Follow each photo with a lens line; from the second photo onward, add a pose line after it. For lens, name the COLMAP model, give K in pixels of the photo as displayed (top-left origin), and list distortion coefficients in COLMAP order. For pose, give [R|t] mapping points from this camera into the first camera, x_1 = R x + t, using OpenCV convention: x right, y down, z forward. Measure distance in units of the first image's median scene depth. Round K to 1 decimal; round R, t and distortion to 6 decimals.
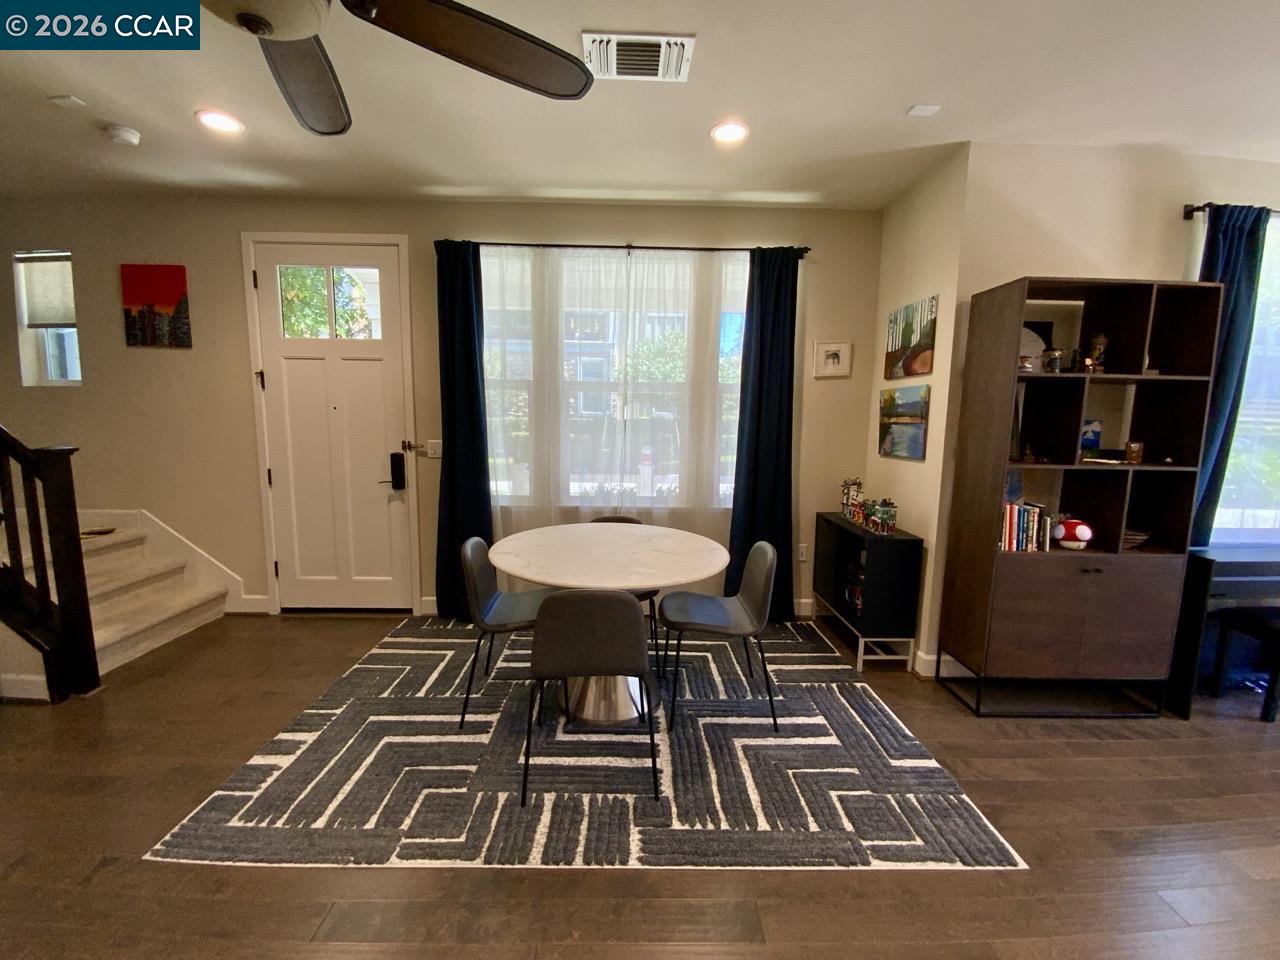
lens RADIAL K [[514.7, 0, 640.1], [0, 514.7, 482.8], [0, 0, 1]] dist [0.020354, -0.018961]
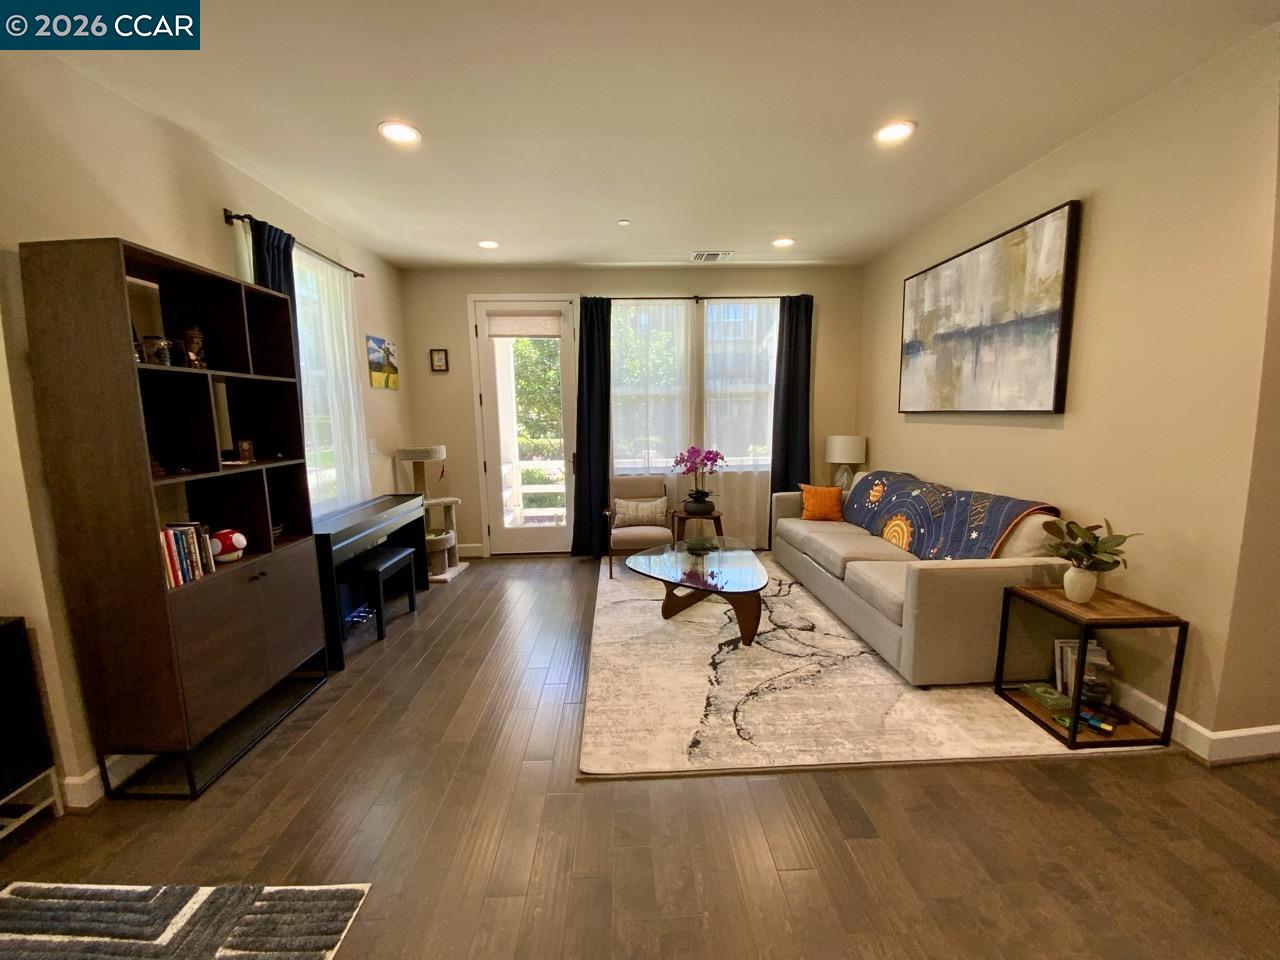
lens RADIAL K [[514.7, 0, 640.1], [0, 514.7, 482.8], [0, 0, 1]] dist [0.020354, -0.018961]
pose [[-0.017364, -0.152913, 0.988087, -0.064155], [0.143935, 0.977560, 0.153814, -0.043823], [-0.989435, 0.144891, 0.005036, 0.250047]]
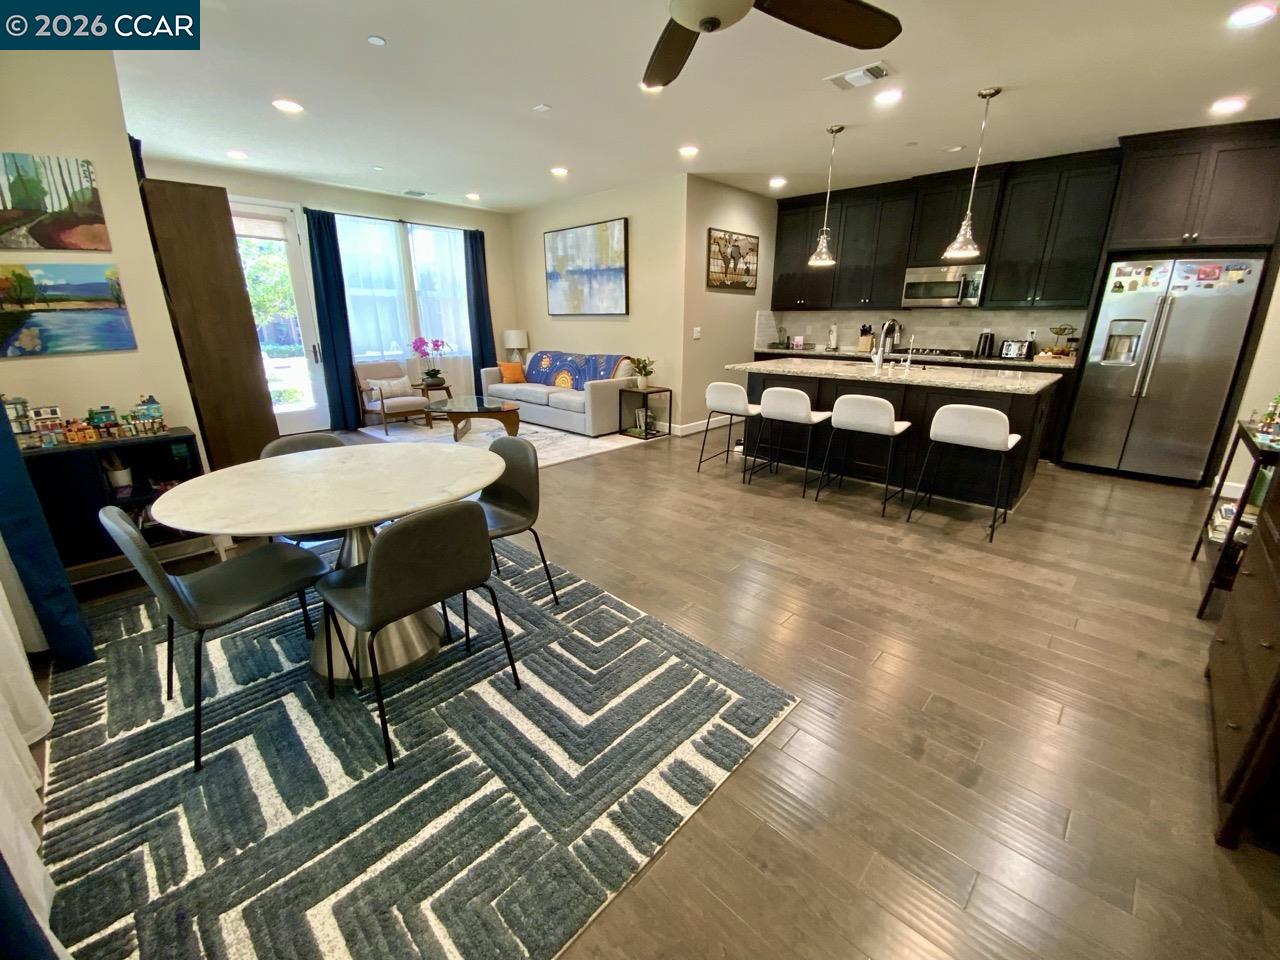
lens RADIAL K [[514.7, 0, 640.1], [0, 514.7, 482.8], [0, 0, 1]] dist [0.020354, -0.018961]
pose [[-0.708790, -0.229621, 0.667002, -0.907566], [0.079625, 0.913454, 0.399077, -0.143126], [-0.700912, 0.335971, -0.629163, 1.195313]]
